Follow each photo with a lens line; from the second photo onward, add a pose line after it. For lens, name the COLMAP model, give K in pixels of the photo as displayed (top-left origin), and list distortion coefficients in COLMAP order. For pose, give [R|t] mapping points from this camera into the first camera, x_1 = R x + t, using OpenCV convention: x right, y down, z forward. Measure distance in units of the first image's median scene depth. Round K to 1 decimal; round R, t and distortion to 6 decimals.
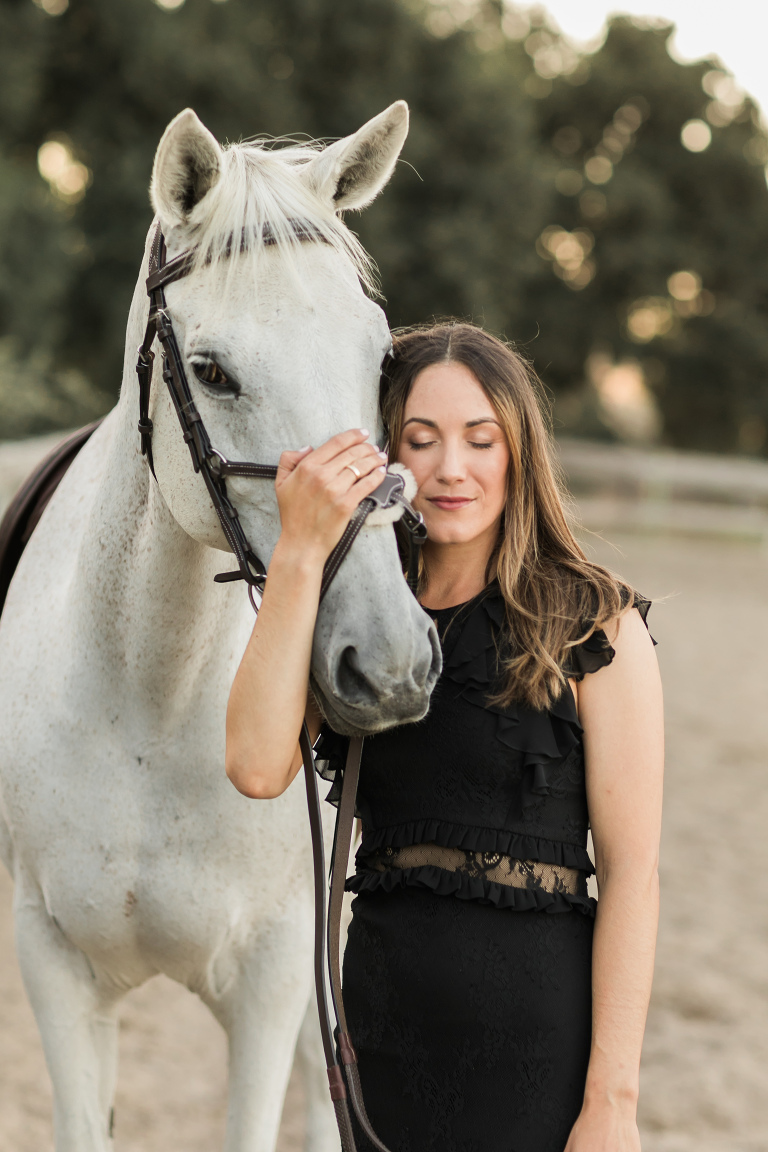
lens RADIAL K [[2824.9, 0, 384.0], [0, 2824.9, 576.0], [0, 0, 1]] dist [-0.030224, -4.533117]
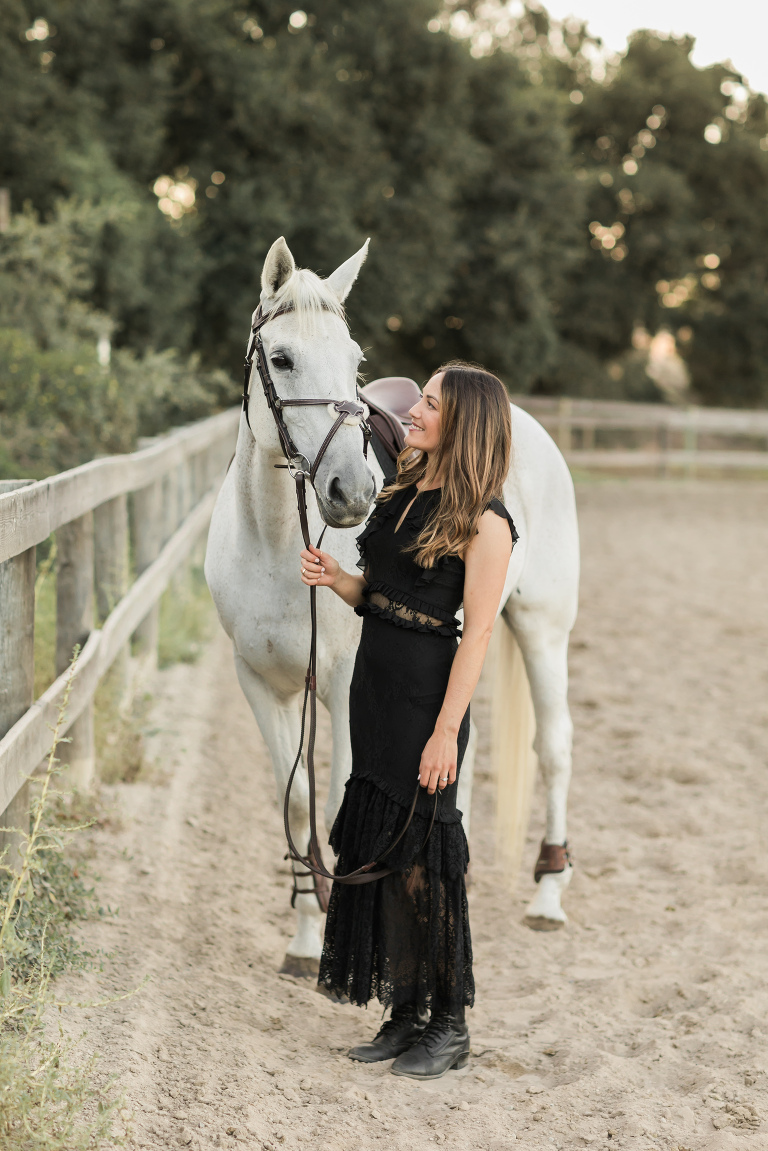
lens RADIAL K [[2677.3, 0, 384.7], [0, 2677.3, 520.3], [0, 0, 1]] dist [0.036124, 0.464903]
pose [[0.997131, -0.060438, -0.045571, 0.015723], [0.060041, 0.998146, -0.010029, 0.011183], [0.046093, 0.007264, 0.998911, -0.160686]]
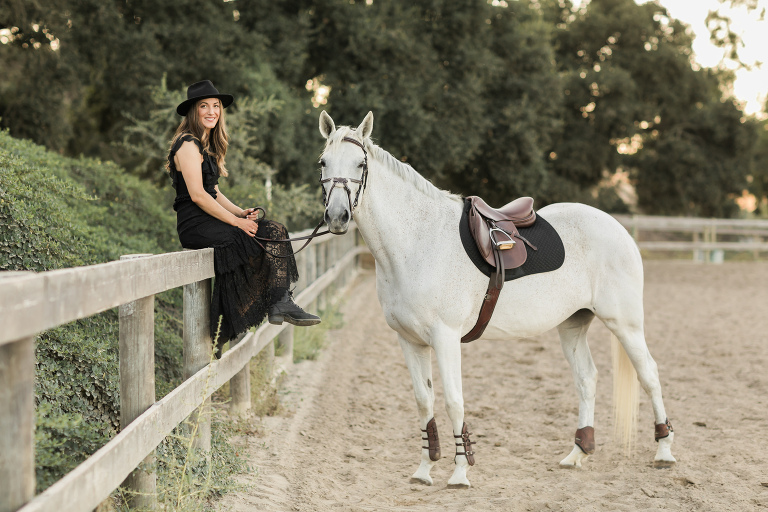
lens RADIAL K [[1880.3, 0, 384.0], [0, 1880.3, 256.0], [0, 0, 1]] dist [0.074443, 0.291330]
pose [[0.991039, -0.081887, -0.105530, 0.062734], [0.077556, 0.995994, -0.044515, 0.033696], [0.108752, 0.035932, 0.993419, -0.336765]]
